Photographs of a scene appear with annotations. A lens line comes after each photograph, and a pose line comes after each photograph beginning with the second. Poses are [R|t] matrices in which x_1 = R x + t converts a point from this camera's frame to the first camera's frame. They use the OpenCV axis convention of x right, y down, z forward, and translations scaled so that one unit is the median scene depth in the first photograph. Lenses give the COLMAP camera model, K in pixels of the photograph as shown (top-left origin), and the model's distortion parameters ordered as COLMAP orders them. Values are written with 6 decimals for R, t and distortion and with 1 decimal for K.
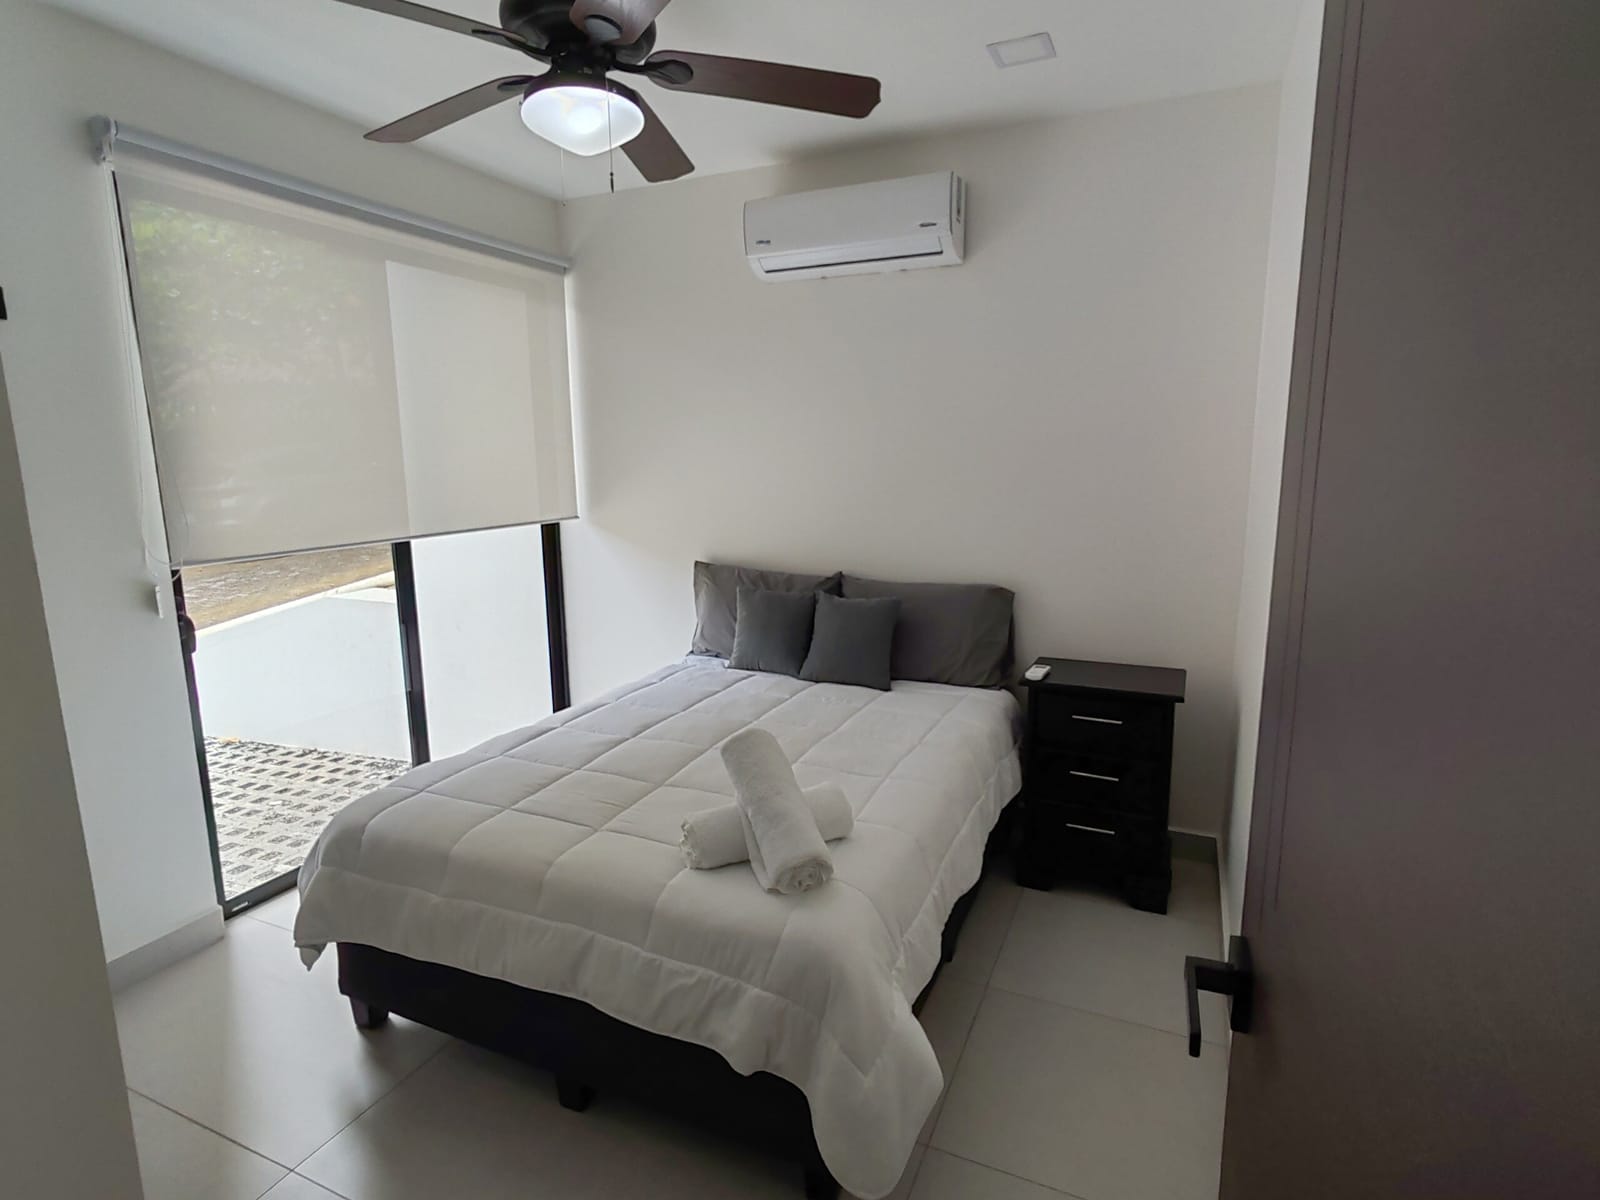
lens RADIAL K [[812.3, 0, 800.0], [0, 812.3, 600.0], [0, 0, 1]] dist [-0.062326, -0.000320]
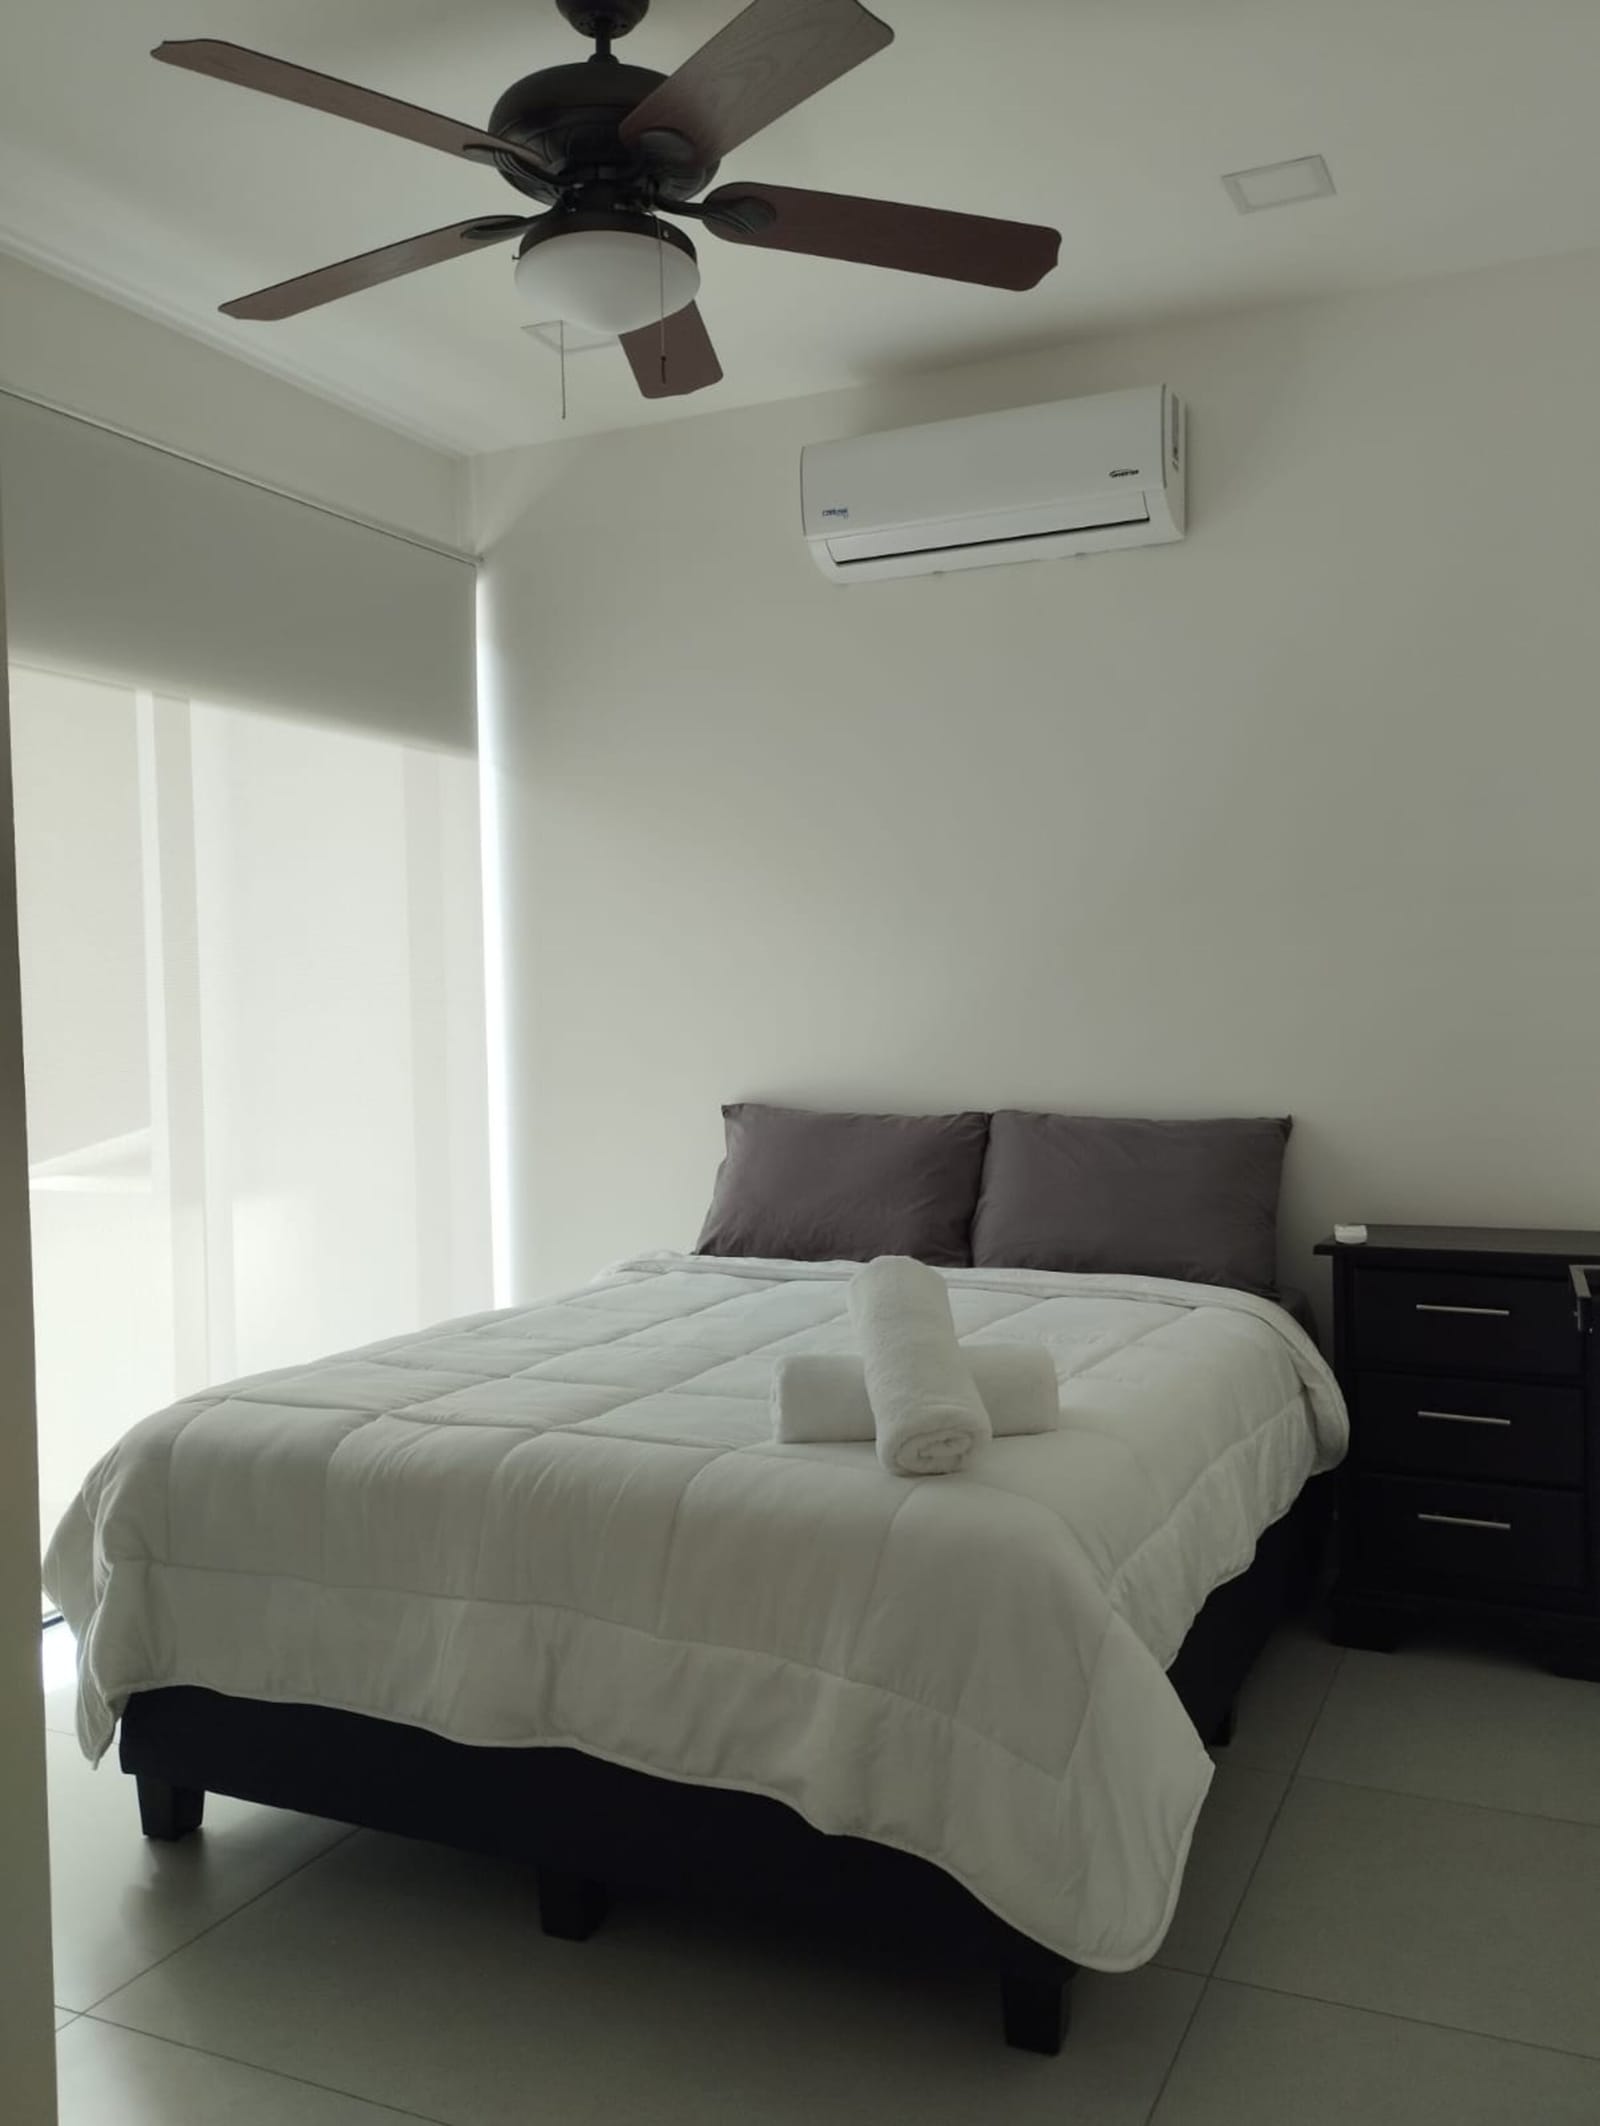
lens RADIAL K [[1720.9, 0, 800.0], [0, 1720.9, 1063.0], [0, 0, 1]] dist [-0.009209, -0.001959]
pose [[0.999986, -0.005252, -0.000308, -0.081397], [0.005145, 0.988513, -0.151047, 0.150758], [0.001097, 0.151044, 0.988526, -0.186076]]
